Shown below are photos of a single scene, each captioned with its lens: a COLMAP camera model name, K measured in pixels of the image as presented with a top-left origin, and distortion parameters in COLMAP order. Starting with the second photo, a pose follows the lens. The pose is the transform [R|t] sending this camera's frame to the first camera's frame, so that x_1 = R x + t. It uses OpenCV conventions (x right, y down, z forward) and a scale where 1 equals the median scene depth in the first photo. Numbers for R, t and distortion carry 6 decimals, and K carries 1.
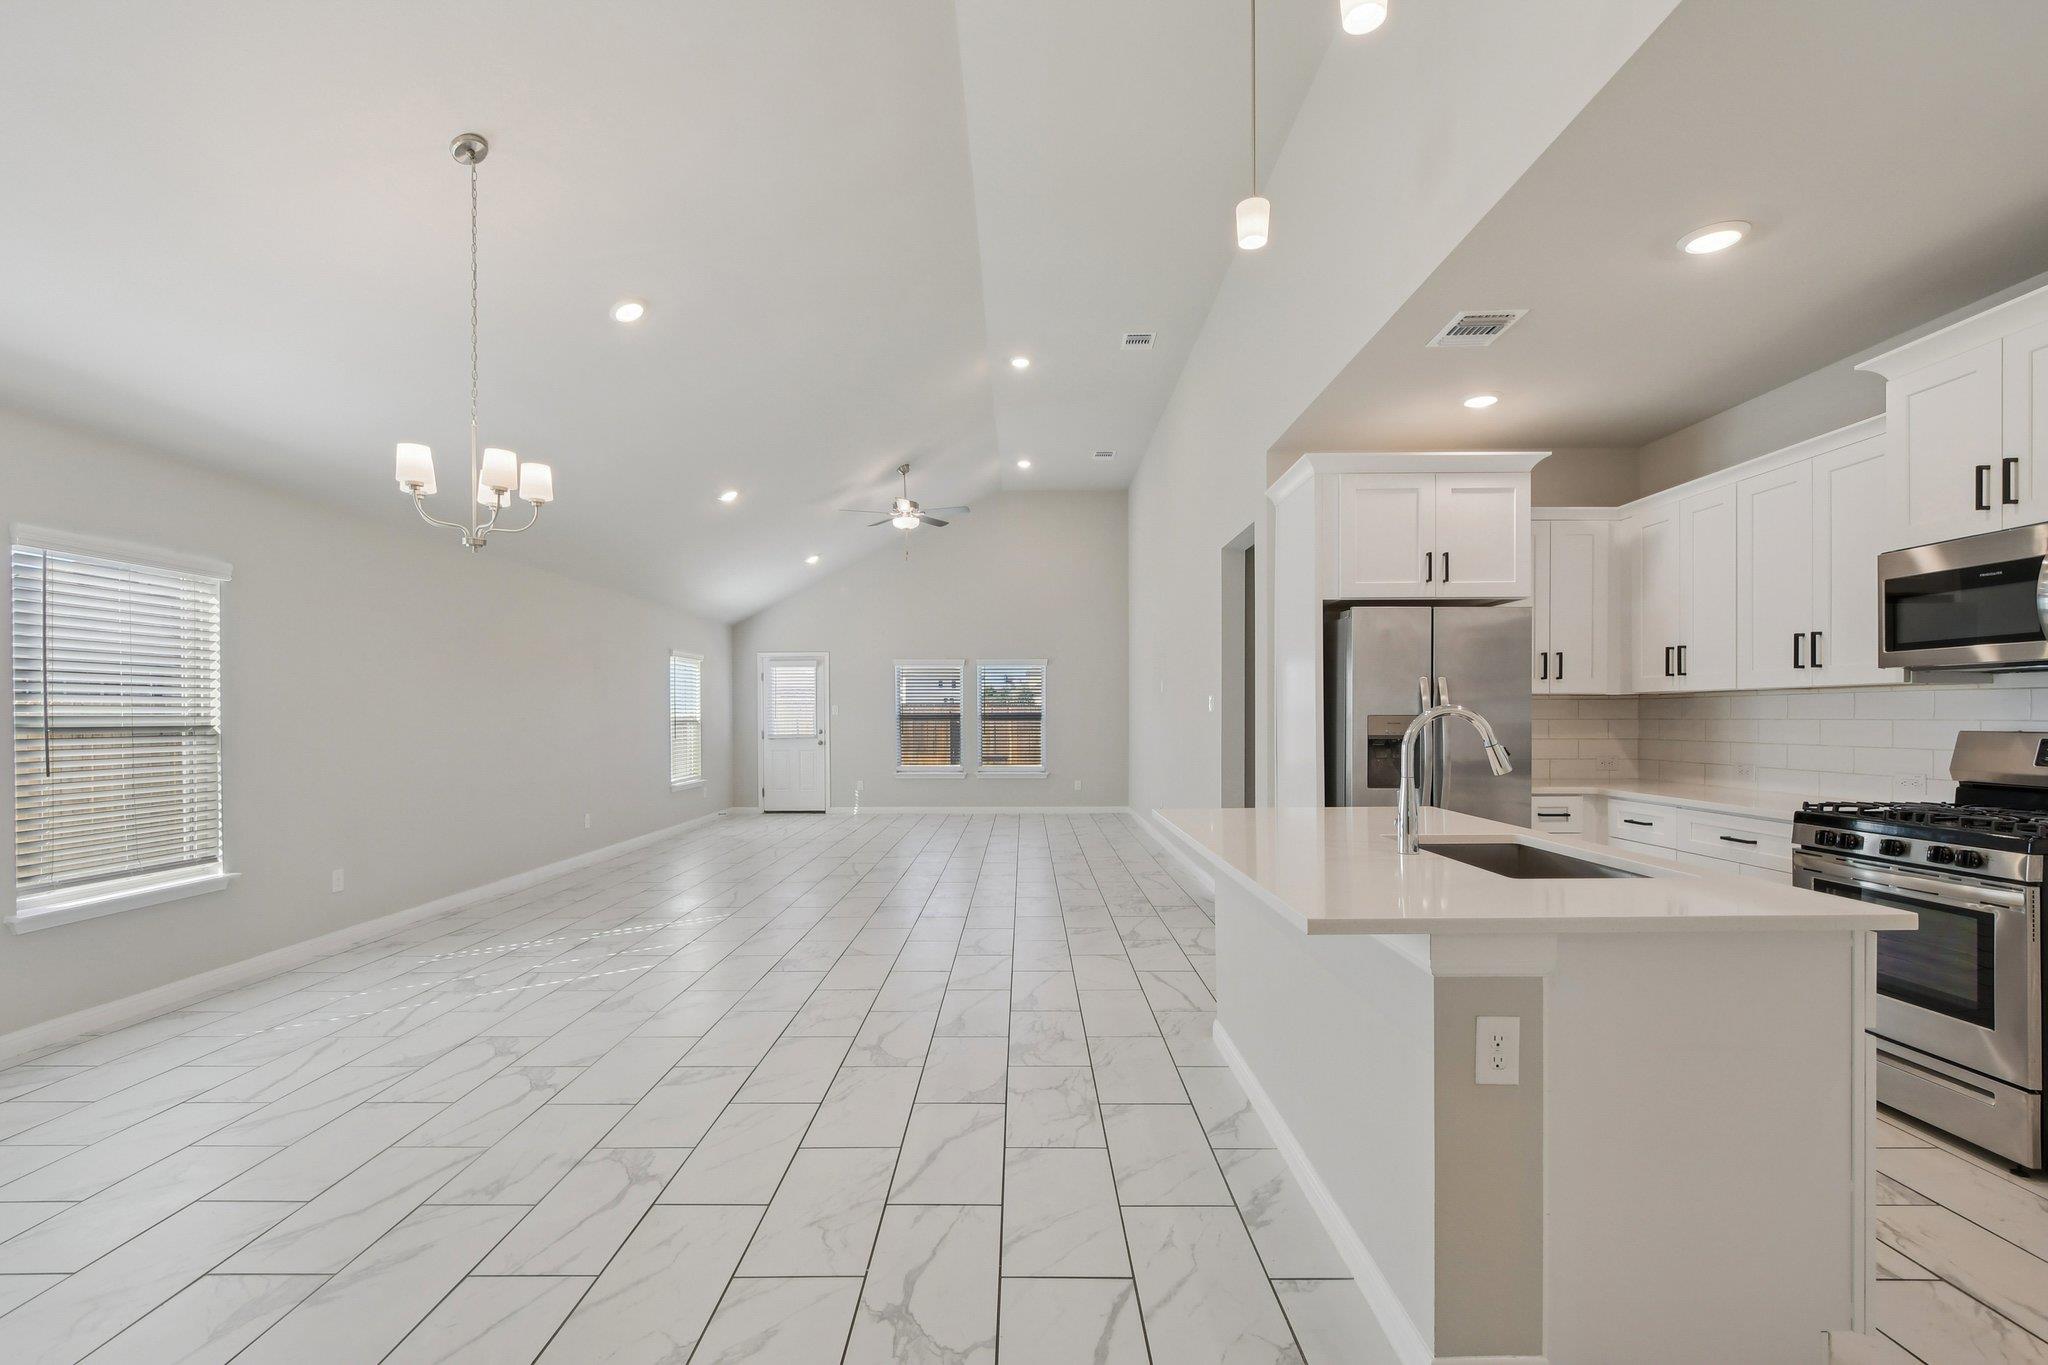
lens RADIAL K [[897.7, 0, 1013.7], [0, 897.7, 718.1], [0, 0, 1]] dist [0.003689, -0.004871]
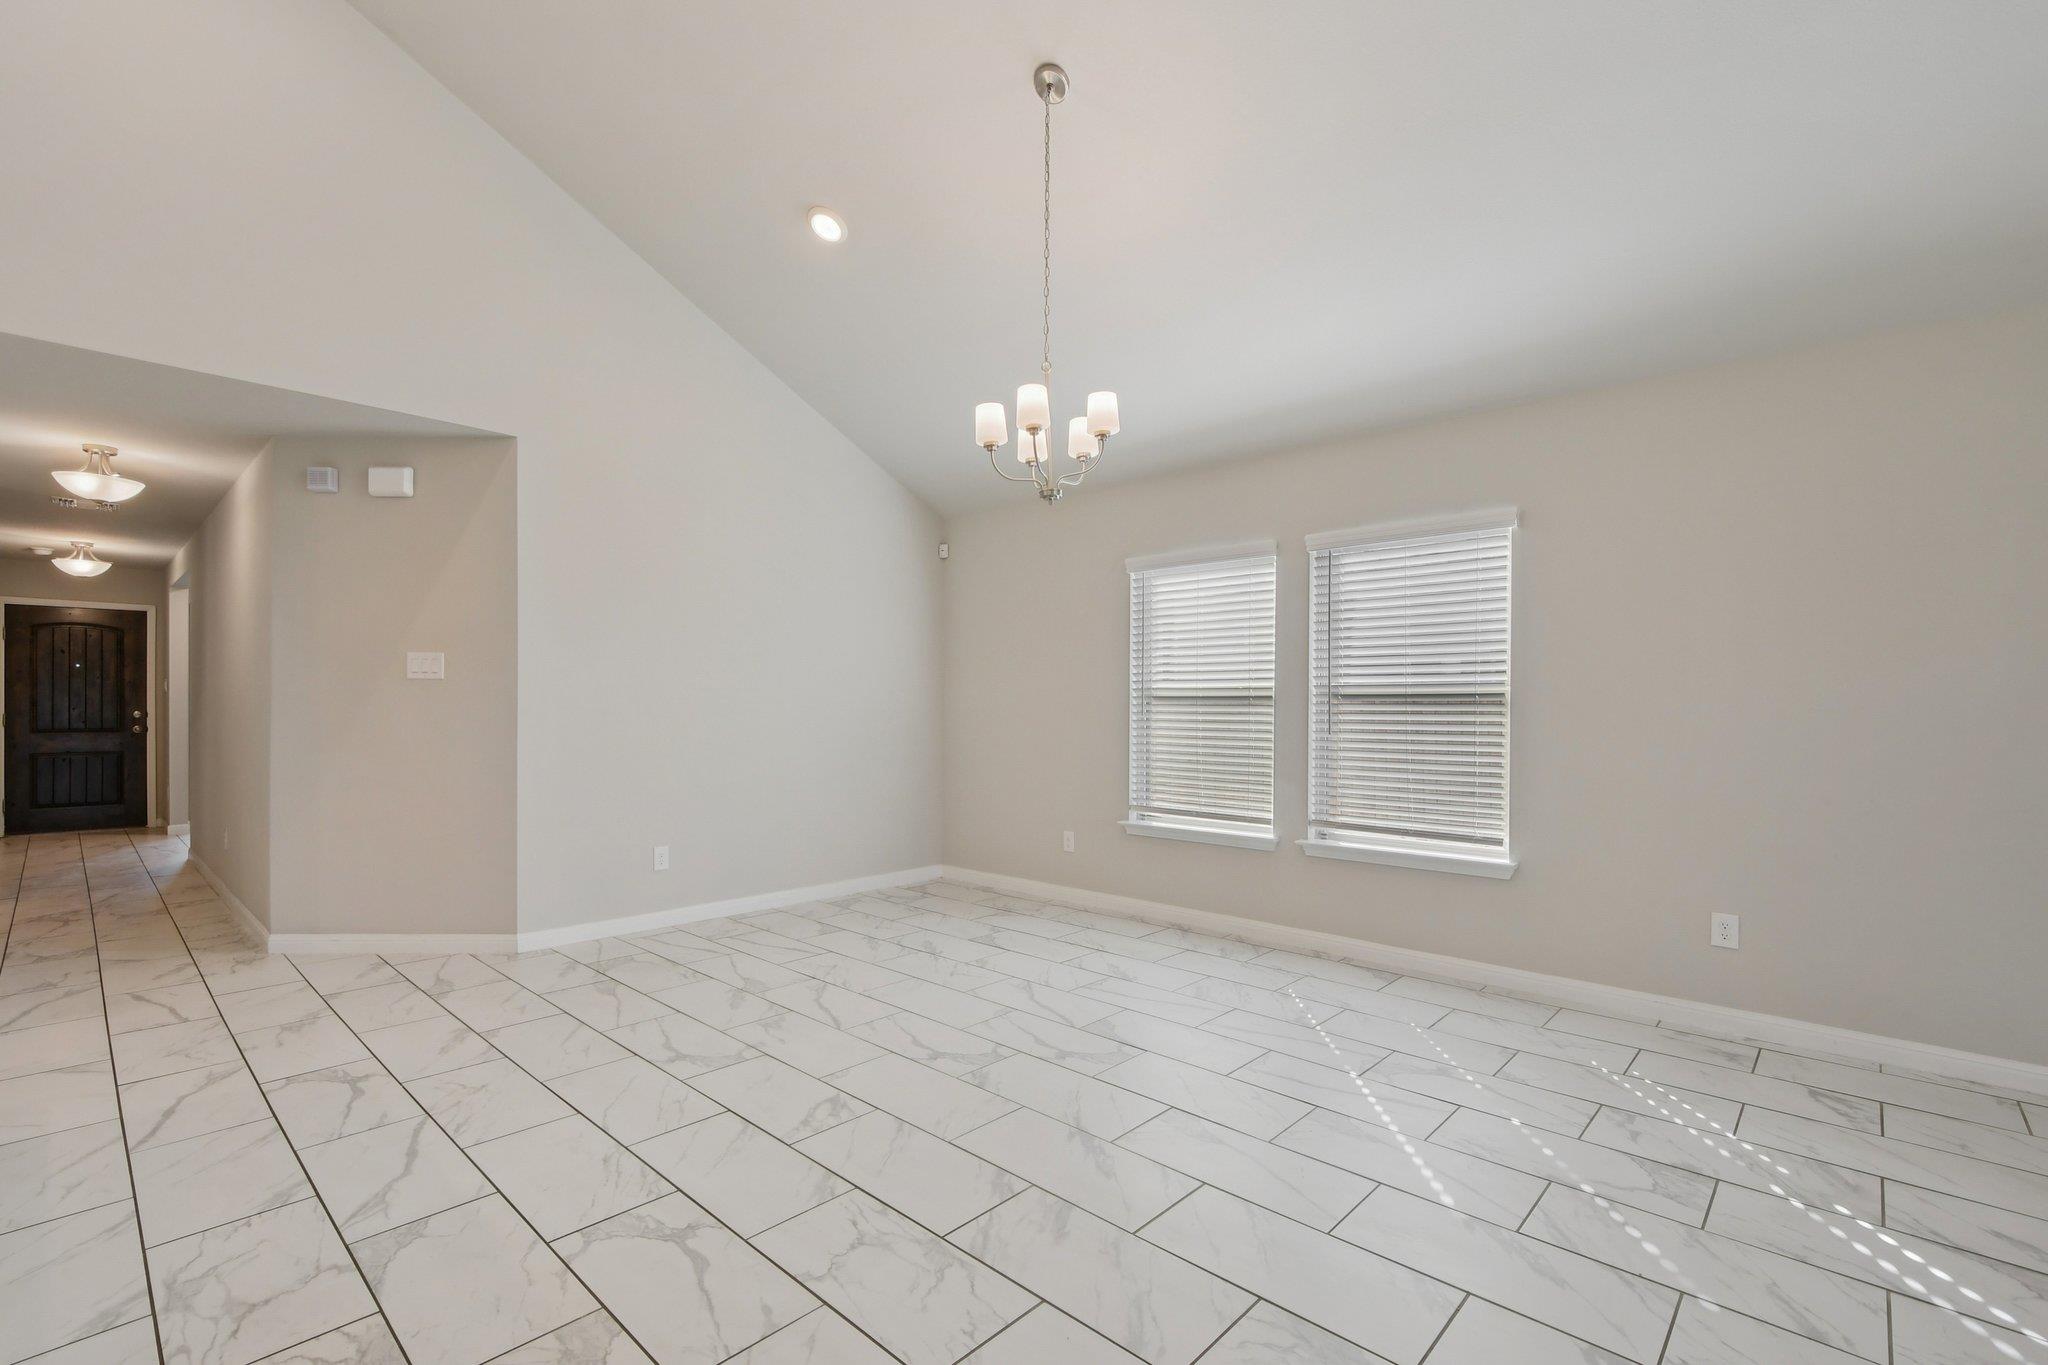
lens RADIAL K [[907.3, 0, 1014.9], [0, 907.3, 694.8], [0, 0, 1]] dist [-0.000209, -0.000985]
pose [[-0.679786, -0.008192, -0.733365, 0.103299], [-0.002527, 0.999958, -0.008827, 0.019350], [0.733407, -0.004147, -0.679778, 1.254942]]
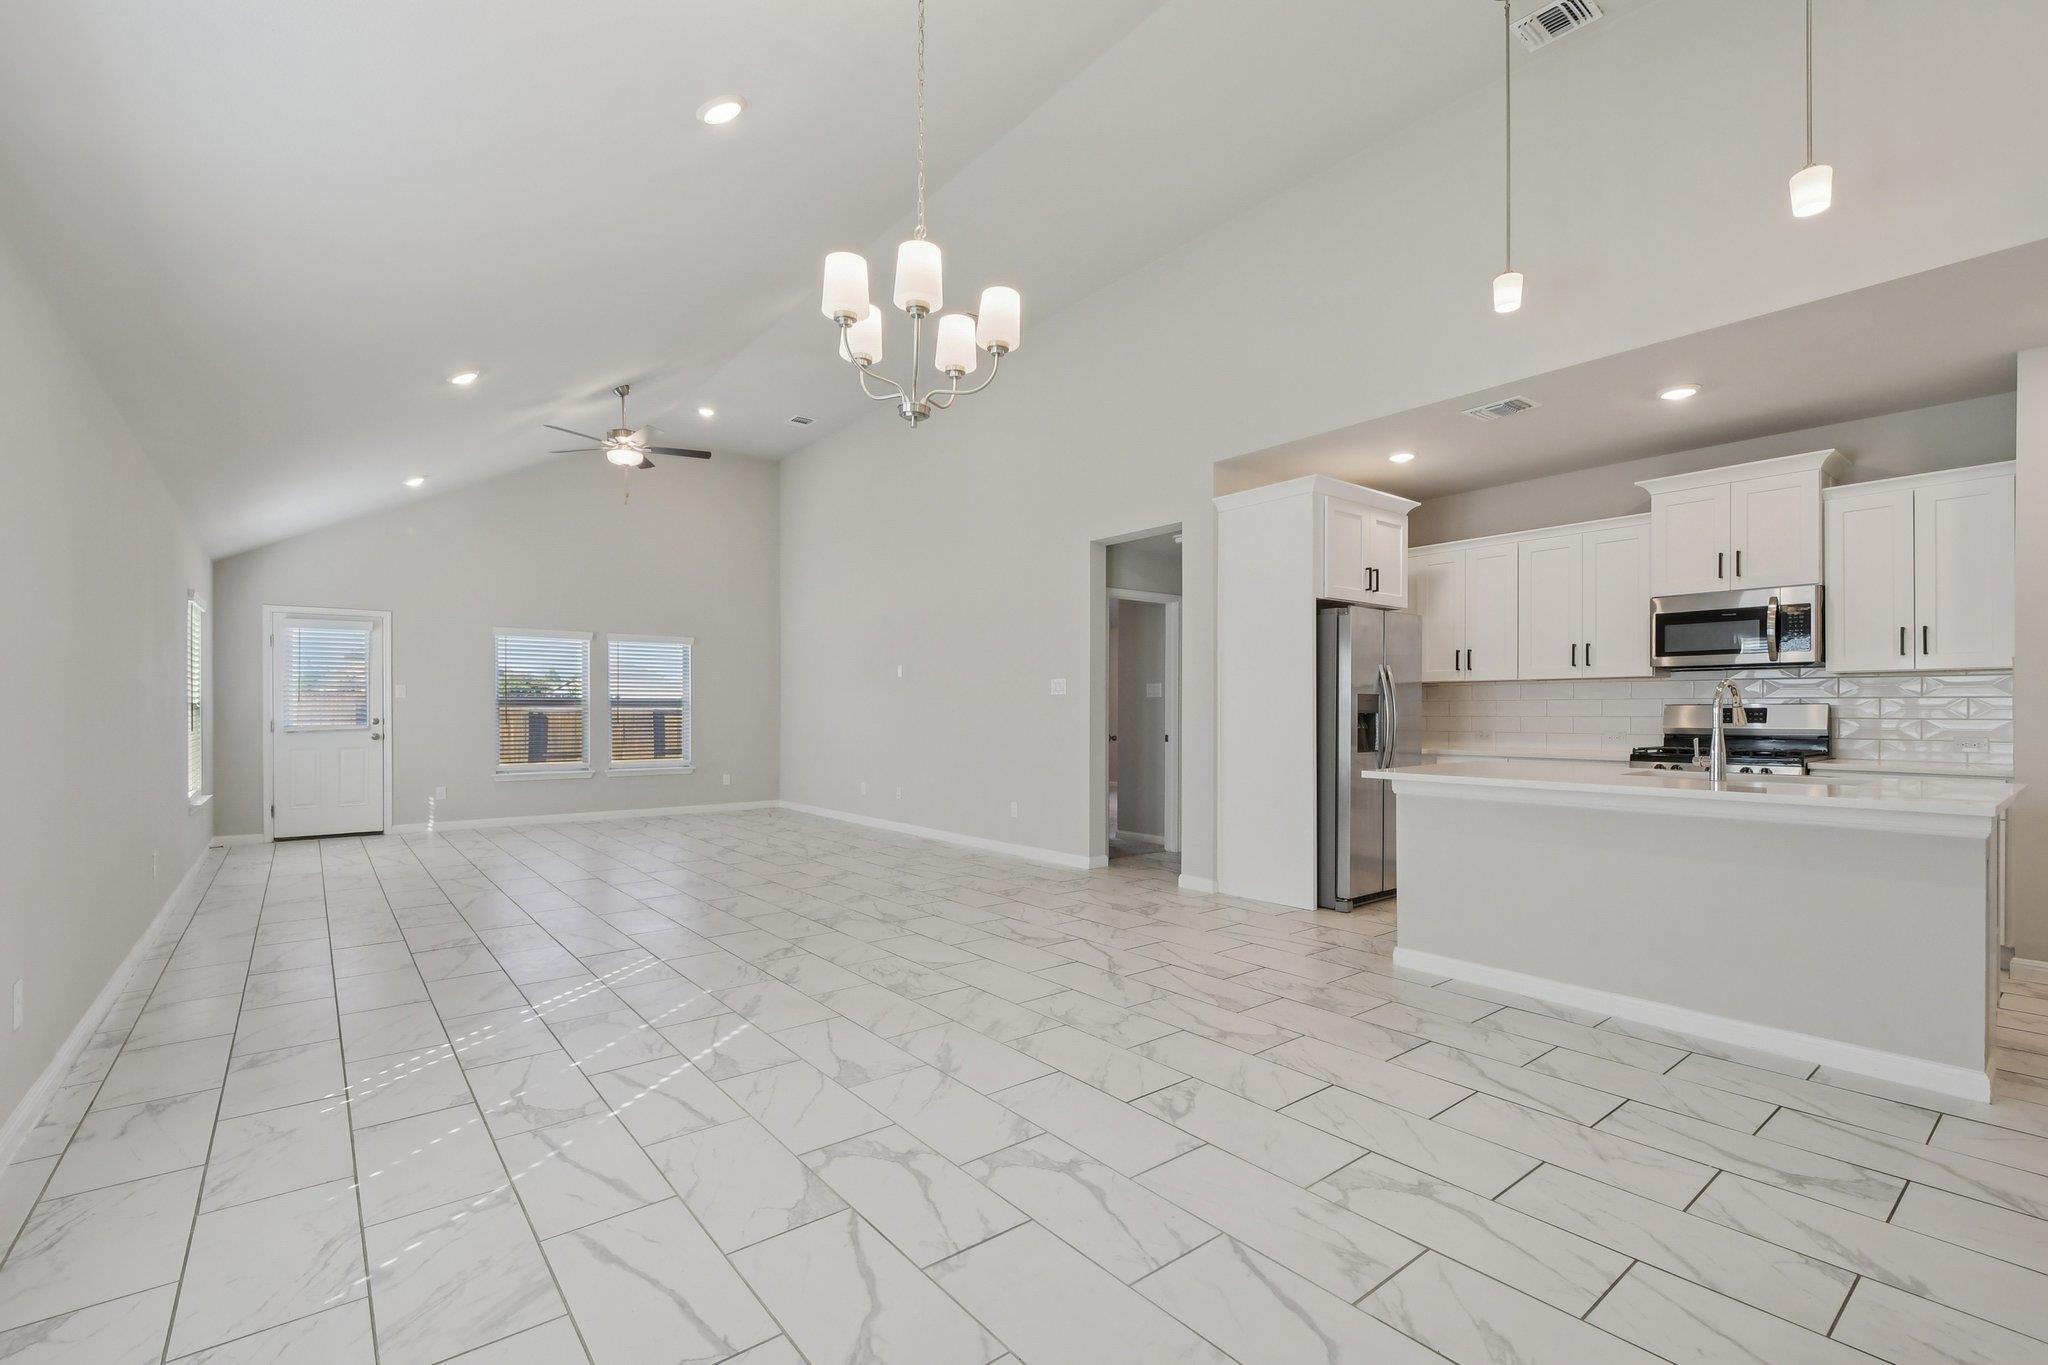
lens RADIAL K [[897.7, 0, 1013.7], [0, 897.7, 718.1], [0, 0, 1]] dist [0.003689, -0.004871]
pose [[0.780098, -0.001119, 0.625656, -0.742727], [-0.001223, 0.999994, 0.003312, 0.026282], [-0.625656, -0.003349, 0.780092, 0.326046]]
